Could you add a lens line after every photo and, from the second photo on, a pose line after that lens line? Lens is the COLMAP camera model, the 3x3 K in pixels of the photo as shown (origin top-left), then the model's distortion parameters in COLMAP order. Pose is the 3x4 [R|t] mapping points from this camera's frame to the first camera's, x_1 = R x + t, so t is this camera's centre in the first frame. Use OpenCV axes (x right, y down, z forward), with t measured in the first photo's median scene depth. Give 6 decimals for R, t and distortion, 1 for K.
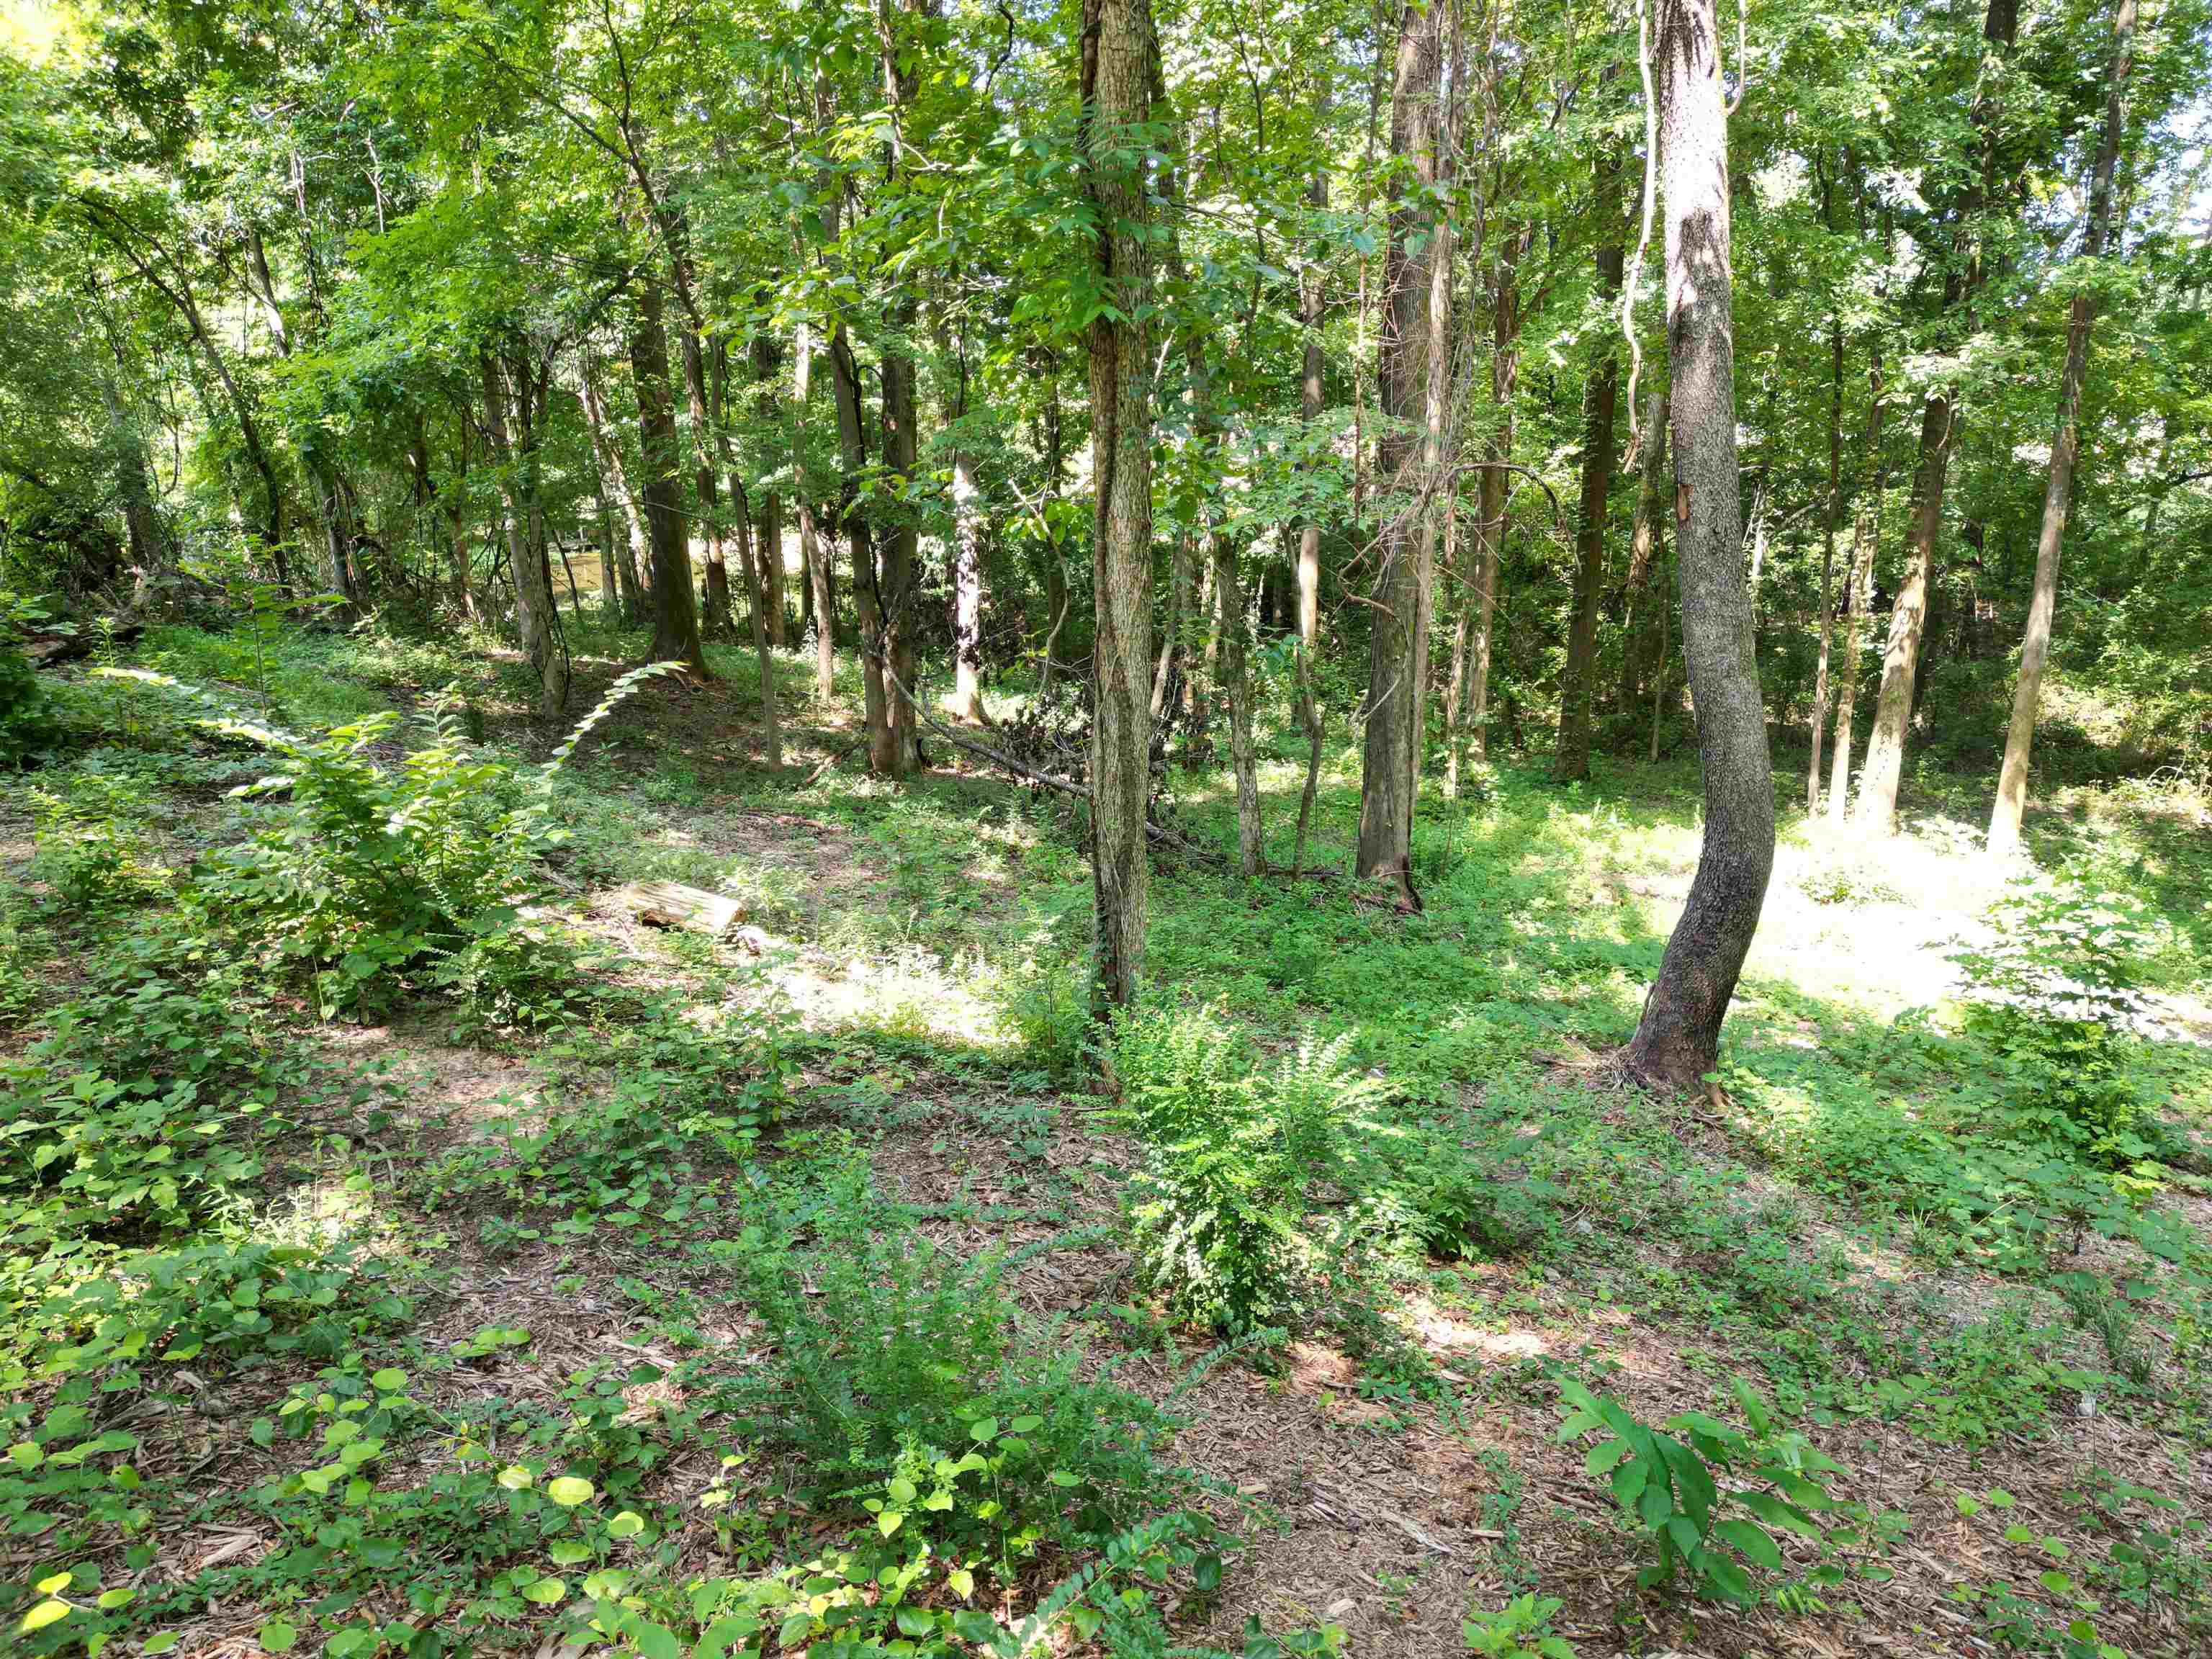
lens RADIAL K [[1534.1, 0, 1106.0], [0, 1534.1, 829.1], [0, 0, 1]] dist [0.052210, -0.037253]
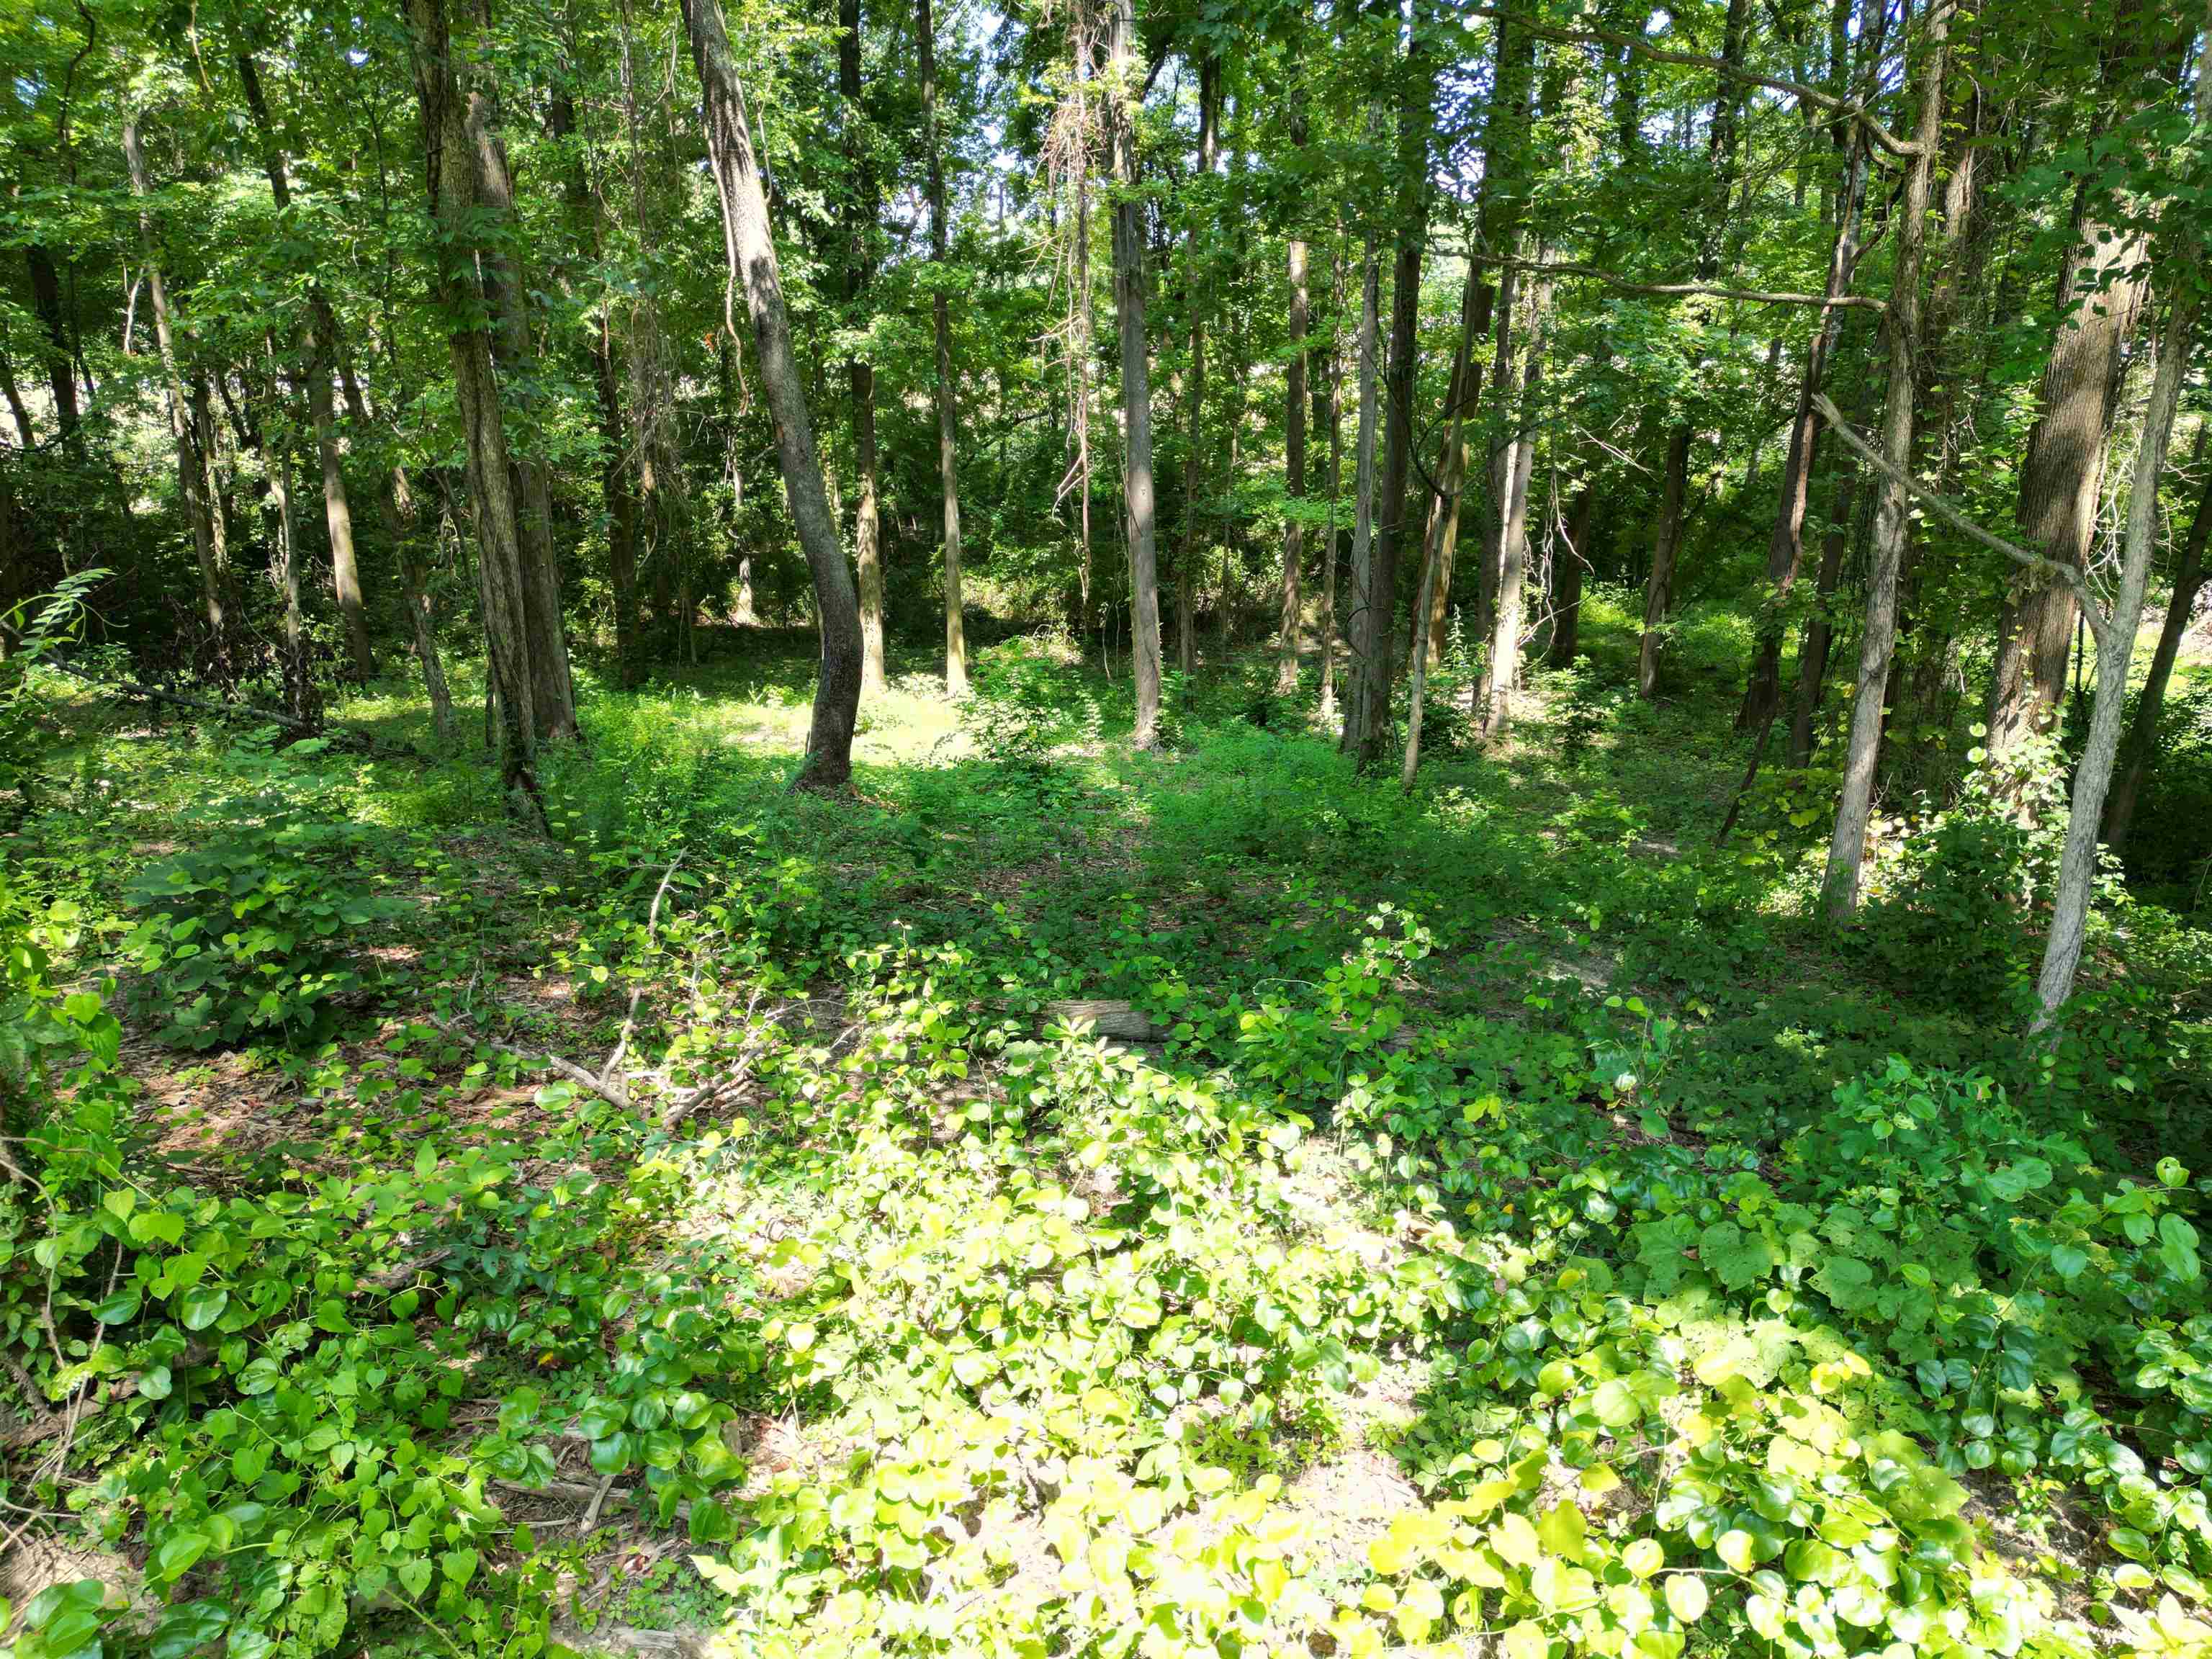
lens RADIAL K [[1534.1, 0, 1115.5], [0, 1534.1, 824.4], [0, 0, 1]] dist [0.052210, -0.037253]
pose [[0.792487, -0.175753, 0.584016, -0.132119], [0.160197, 0.983941, 0.078725, 0.045122], [-0.588473, 0.031170, 0.807916, -0.186153]]
